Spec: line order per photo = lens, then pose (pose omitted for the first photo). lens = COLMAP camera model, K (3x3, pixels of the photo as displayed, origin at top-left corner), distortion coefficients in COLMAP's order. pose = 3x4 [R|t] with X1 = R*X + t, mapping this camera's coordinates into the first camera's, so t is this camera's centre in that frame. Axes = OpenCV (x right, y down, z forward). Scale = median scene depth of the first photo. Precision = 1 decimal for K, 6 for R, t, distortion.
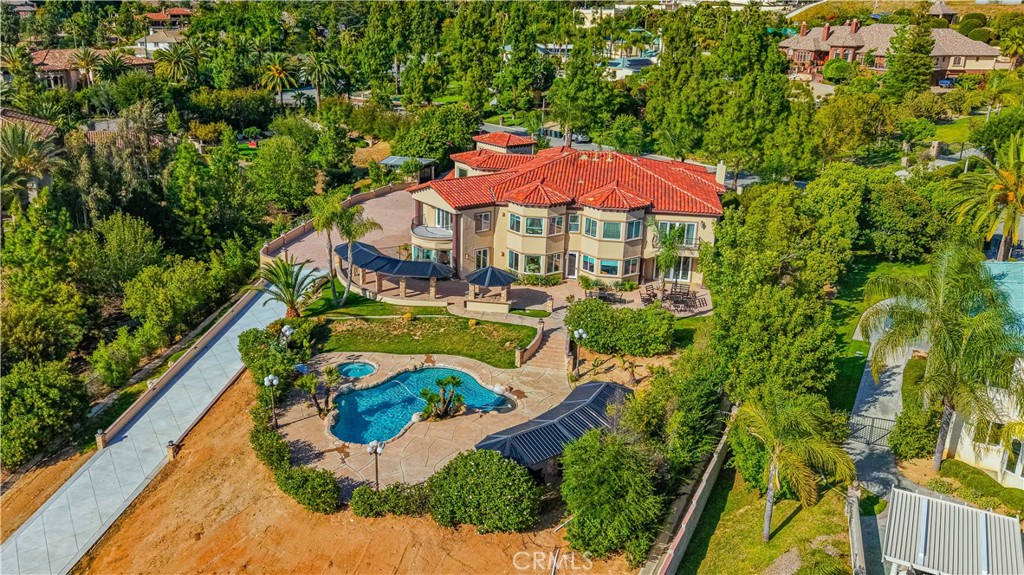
lens RADIAL K [[858.6, 0, 512.0], [0, 858.6, 287.5], [0, 0, 1]] dist [-0.003370, -0.001800]
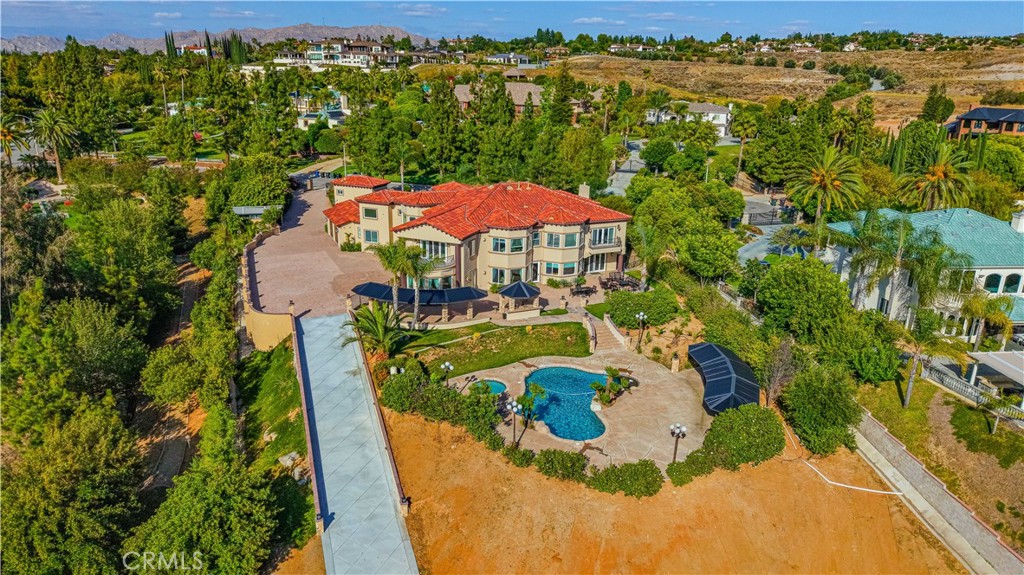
lens RADIAL K [[669.2, 0, 512.0], [0, 669.2, 287.5], [0, 0, 1]] dist [-0.008409, -0.003352]
pose [[0.801385, -0.169067, 0.573758, -0.539231], [0.175129, 0.983507, 0.045198, -0.056266], [-0.571936, 0.064261, 0.817777, 0.225018]]
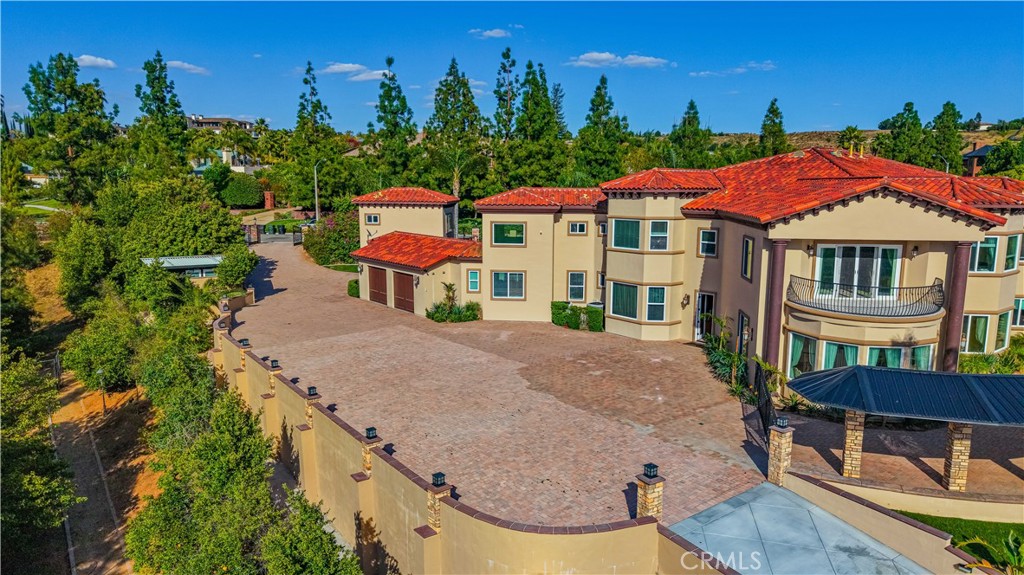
lens RADIAL K [[669.2, 0, 512.0], [0, 669.2, 287.5], [0, 0, 1]] dist [-0.008409, -0.003352]
pose [[0.627018, -0.120185, 0.769678, -0.464432], [0.249022, 0.967109, -0.051852, -0.103298], [-0.738130, 0.224179, 0.636324, 0.965415]]
